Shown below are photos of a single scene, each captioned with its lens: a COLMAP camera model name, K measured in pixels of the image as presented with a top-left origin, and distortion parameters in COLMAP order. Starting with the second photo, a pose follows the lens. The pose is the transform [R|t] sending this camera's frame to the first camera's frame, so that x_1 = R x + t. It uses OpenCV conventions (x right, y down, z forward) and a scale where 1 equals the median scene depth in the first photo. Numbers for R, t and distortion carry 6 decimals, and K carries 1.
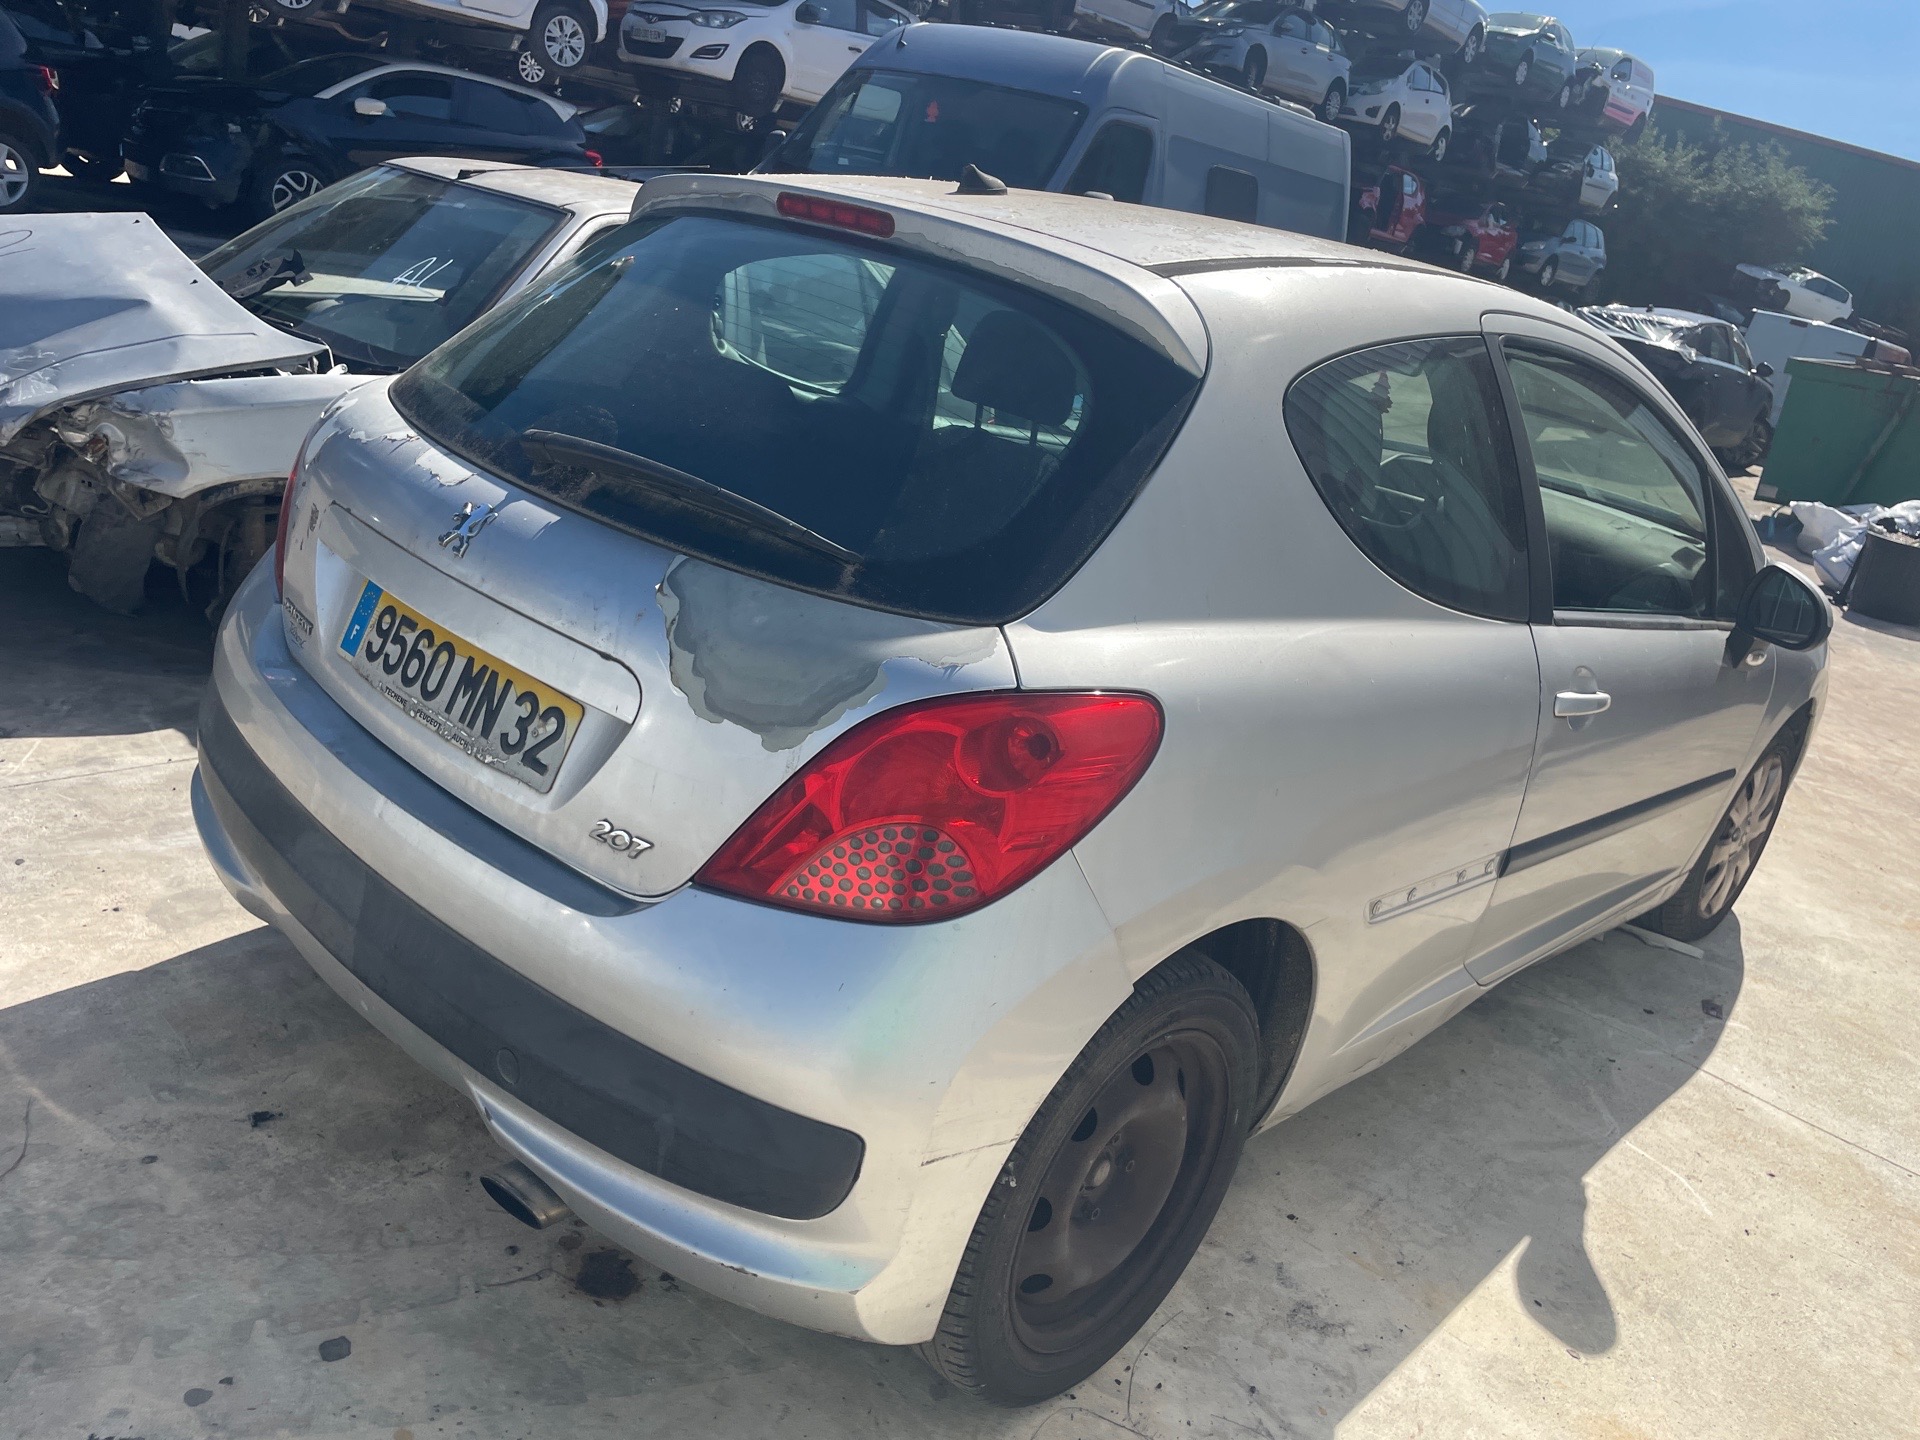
lens RADIAL K [[1477.4, 0, 962.5], [0, 1477.4, 732.6], [0, 0, 1]] dist [-0.003037, -0.005003]
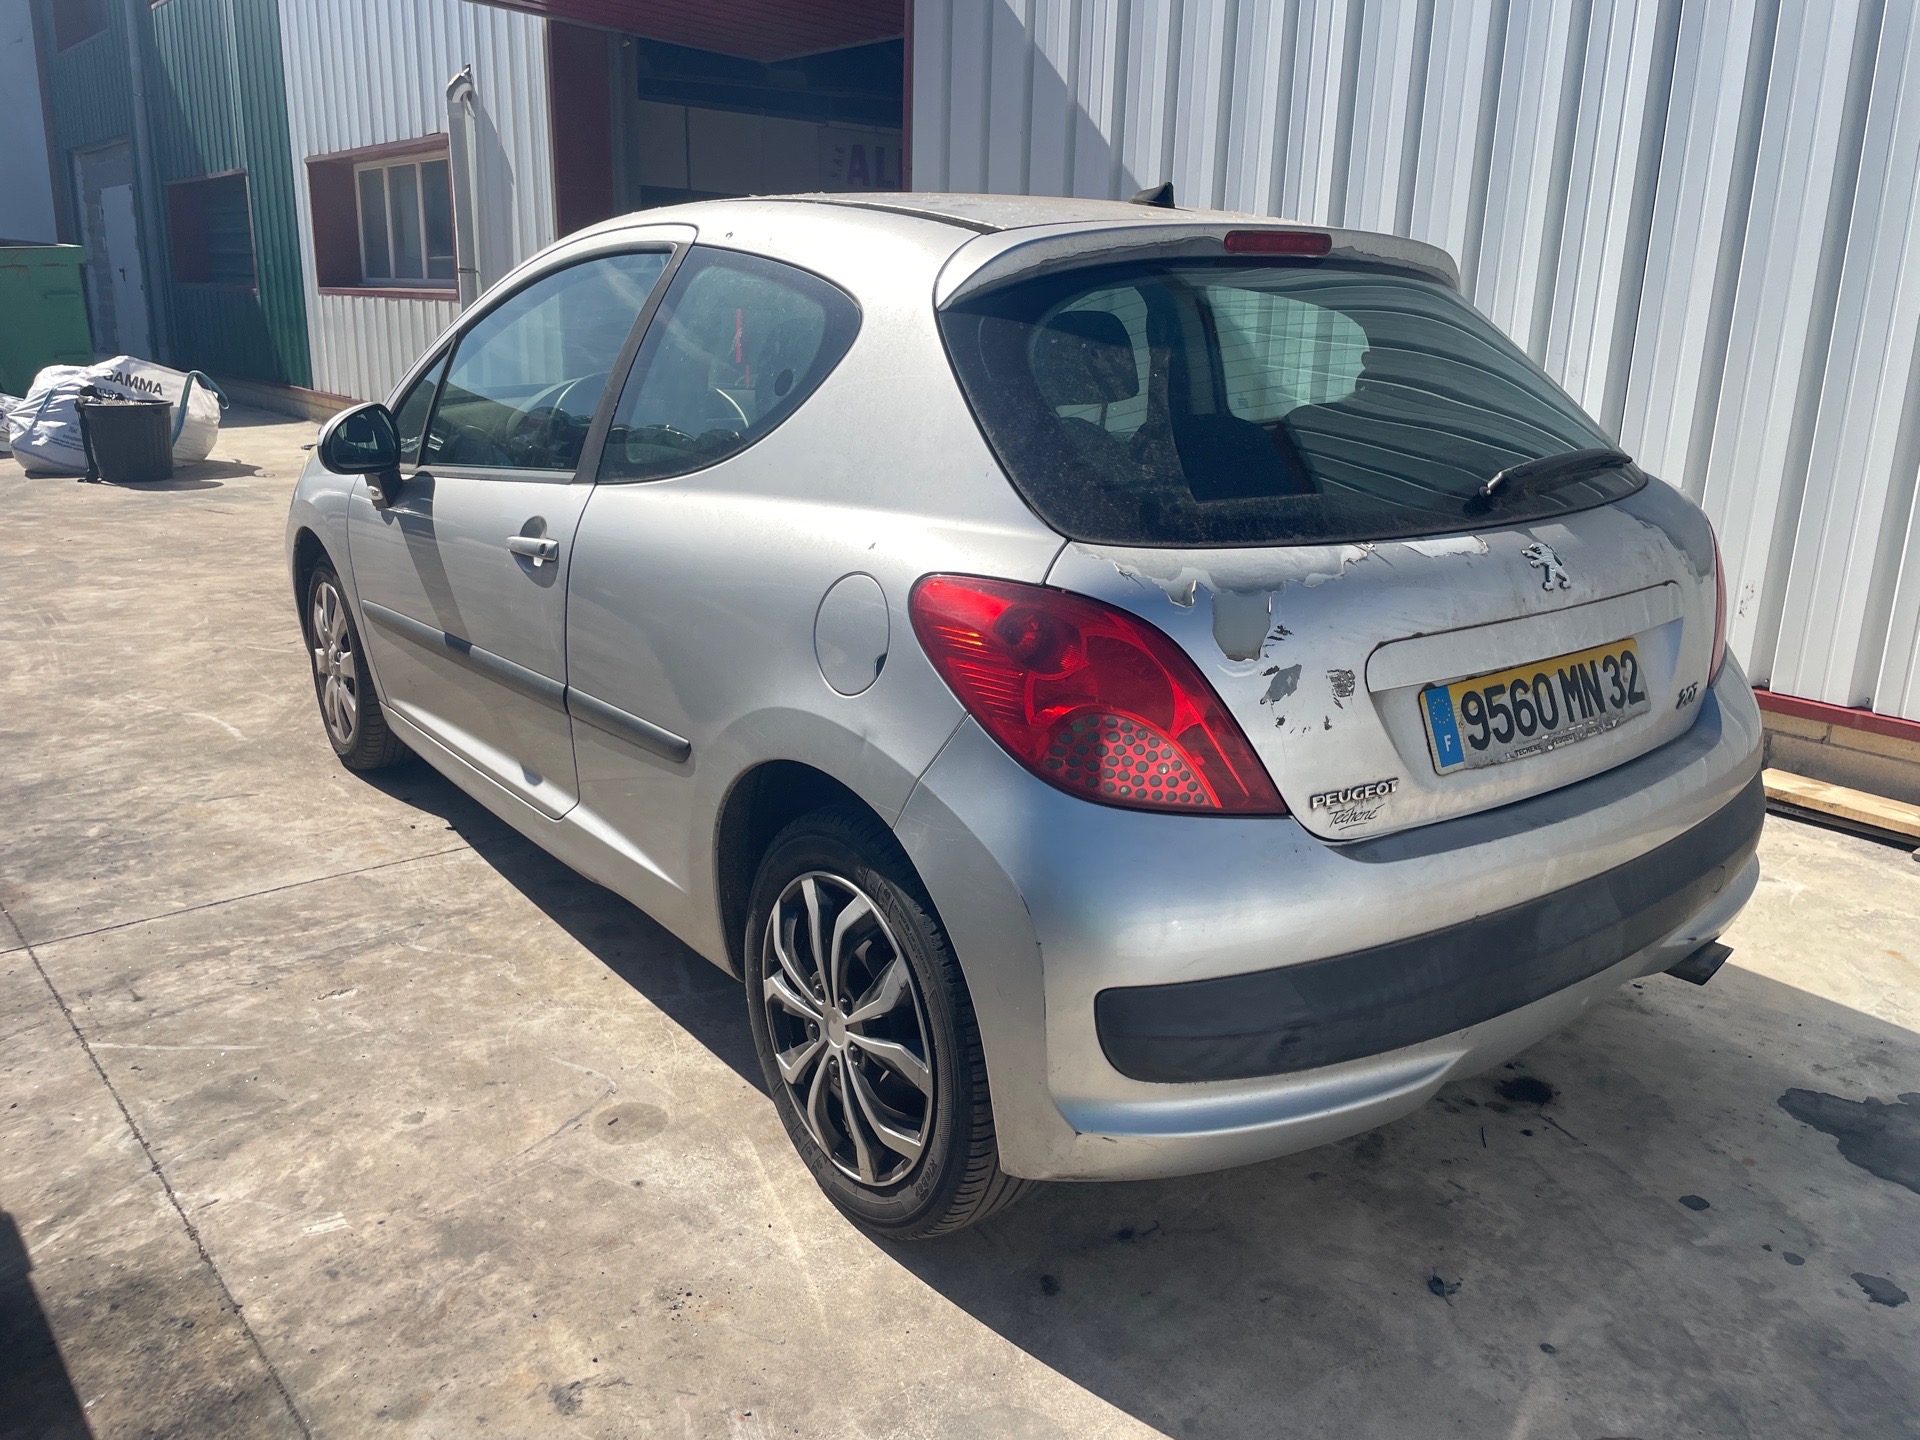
lens RADIAL K [[1477.4, 0, 962.1], [0, 1477.4, 708.1], [0, 0, 1]] dist [-0.003037, -0.005003]
pose [[0.151746, -0.430855, 0.889571, -1.400599], [0.340861, 0.867596, 0.362066, -0.584160], [-0.927786, 0.248278, 0.278516, 1.089930]]
